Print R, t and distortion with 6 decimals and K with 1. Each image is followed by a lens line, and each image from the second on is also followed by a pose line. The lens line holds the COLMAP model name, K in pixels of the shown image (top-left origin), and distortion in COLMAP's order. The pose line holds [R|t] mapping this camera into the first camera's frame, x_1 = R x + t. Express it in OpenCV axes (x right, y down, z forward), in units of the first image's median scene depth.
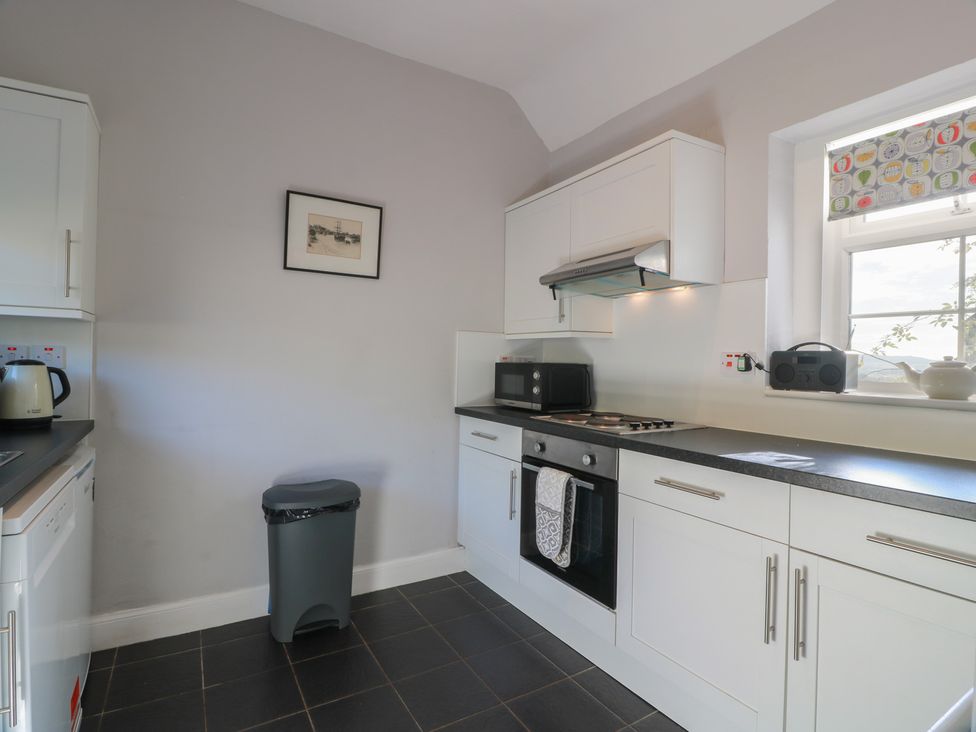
lens RADIAL K [[497.7, 0, 473.1], [0, 497.7, 366.2], [0, 0, 1]] dist [-0.059631, -0.000312]
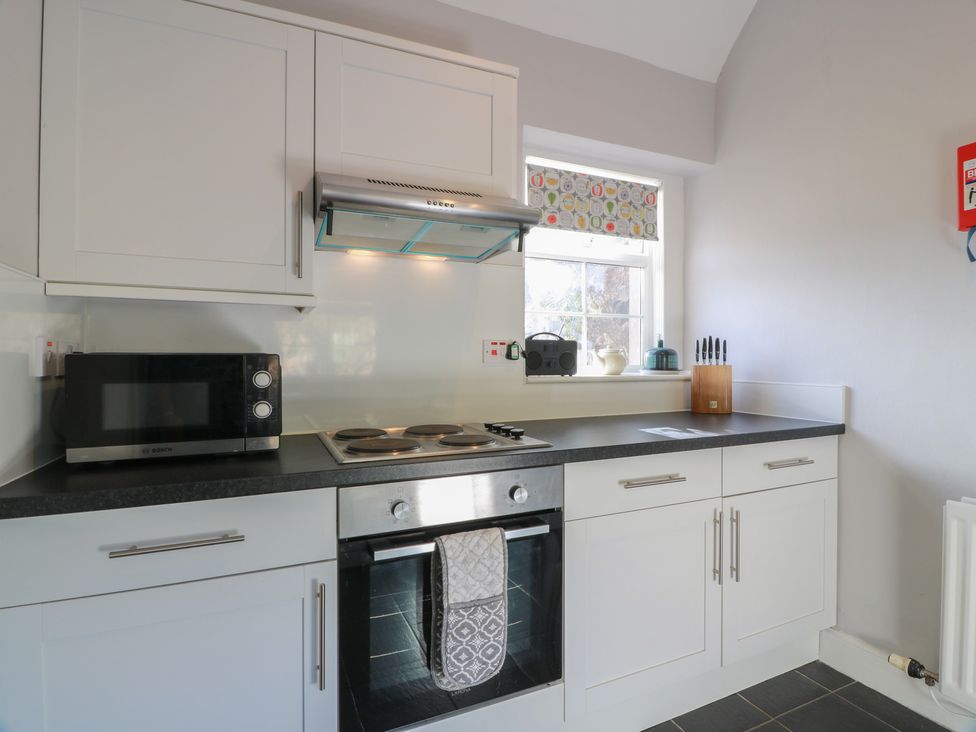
lens RADIAL K [[522.6, 0, 489.6], [0, 522.6, 343.9], [0, 0, 1]] dist [-0.003714, -0.000904]
pose [[0.070807, -0.002719, 0.997486, -0.531309], [0.002761, 0.999993, 0.002530, -0.026068], [-0.997486, 0.002575, 0.070814, 1.056239]]
